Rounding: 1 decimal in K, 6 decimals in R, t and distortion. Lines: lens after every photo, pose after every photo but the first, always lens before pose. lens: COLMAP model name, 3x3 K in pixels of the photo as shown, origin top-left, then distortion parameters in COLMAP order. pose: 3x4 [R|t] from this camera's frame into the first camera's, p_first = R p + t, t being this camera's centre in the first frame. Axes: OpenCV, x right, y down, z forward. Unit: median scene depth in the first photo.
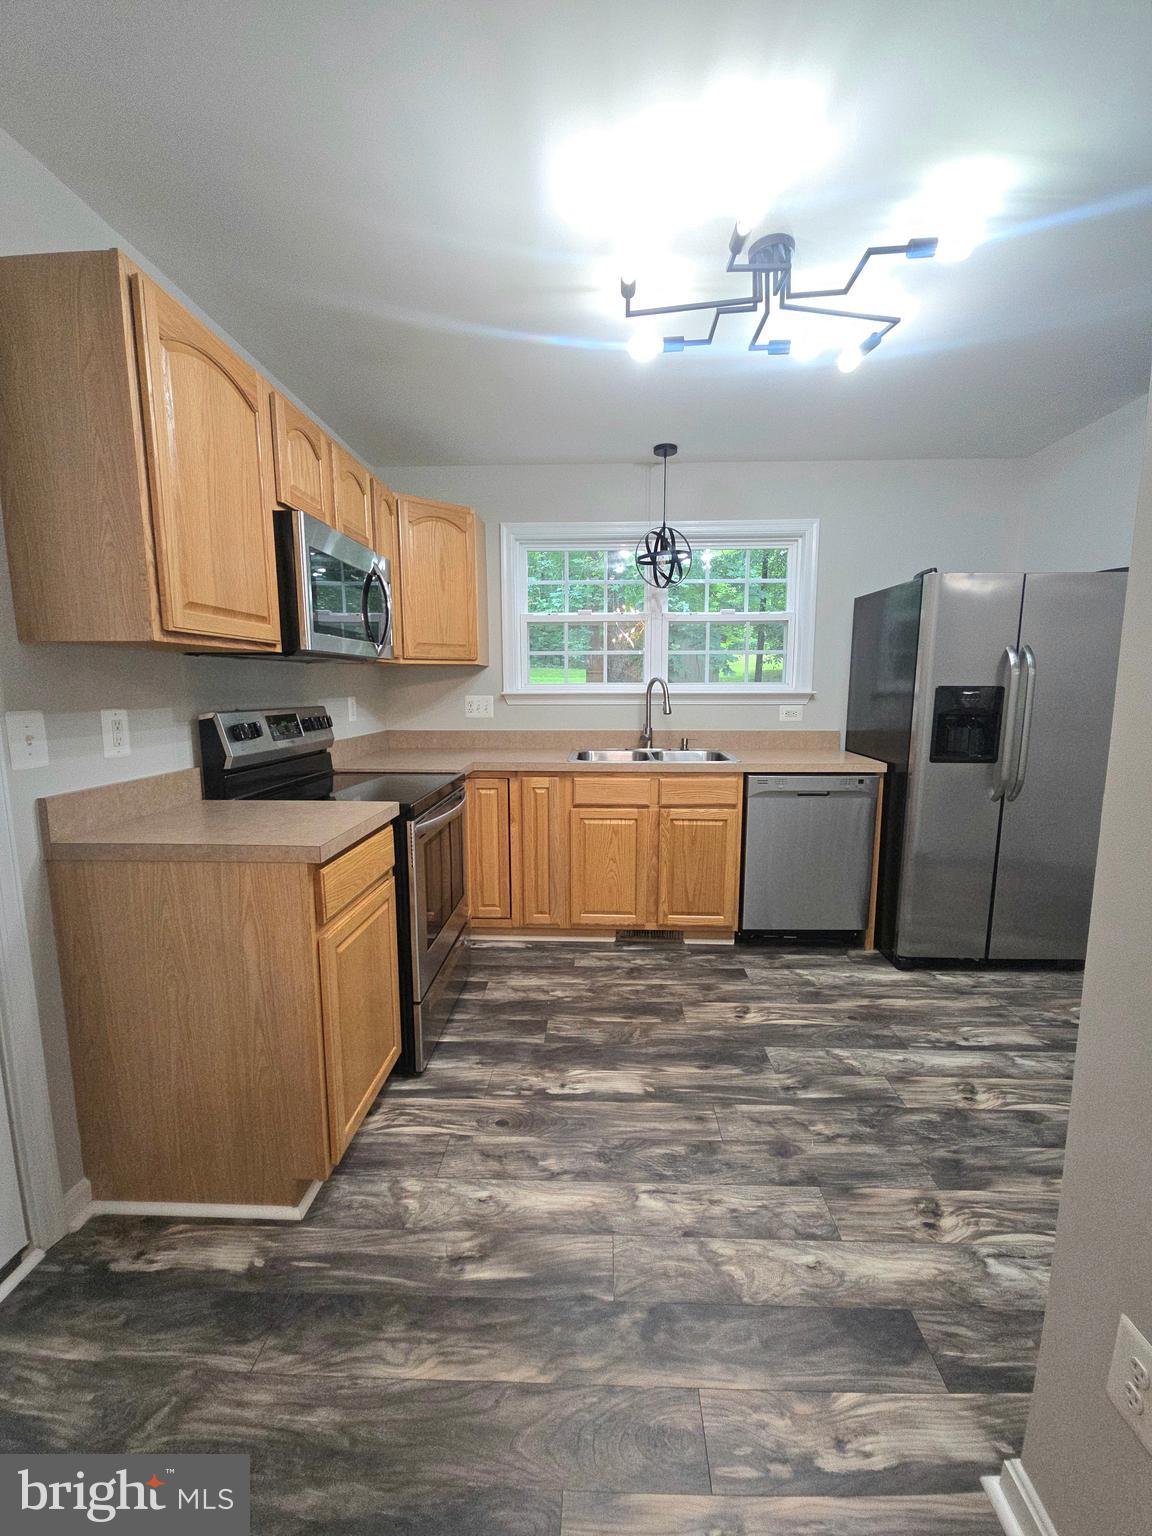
lens RADIAL K [[626.3, 0, 584.6], [0, 626.3, 771.0], [0, 0, 1]] dist [0.011856, -0.007732]
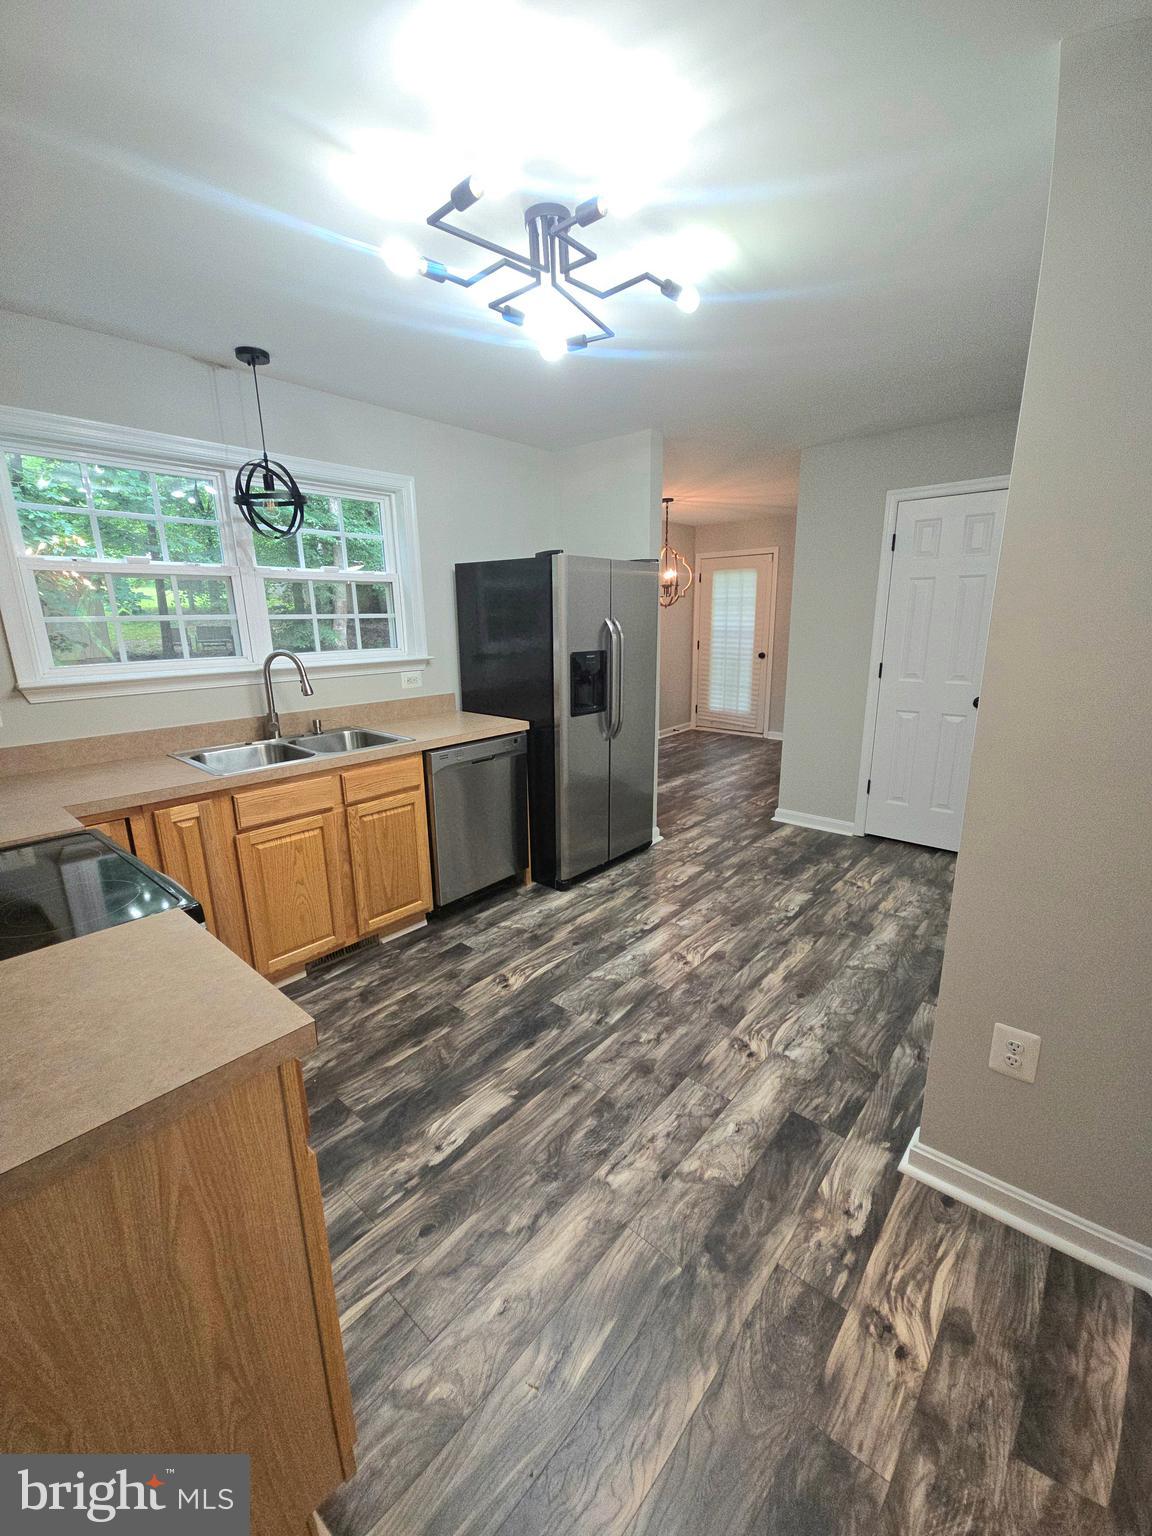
lens RADIAL K [[626.3, 0, 584.6], [0, 626.3, 771.0], [0, 0, 1]] dist [0.011856, -0.007732]
pose [[0.625181, -0.193880, 0.756015, -0.450935], [0.118308, 0.981003, 0.153744, -0.119168], [-0.771461, -0.006675, 0.636242, 0.281166]]
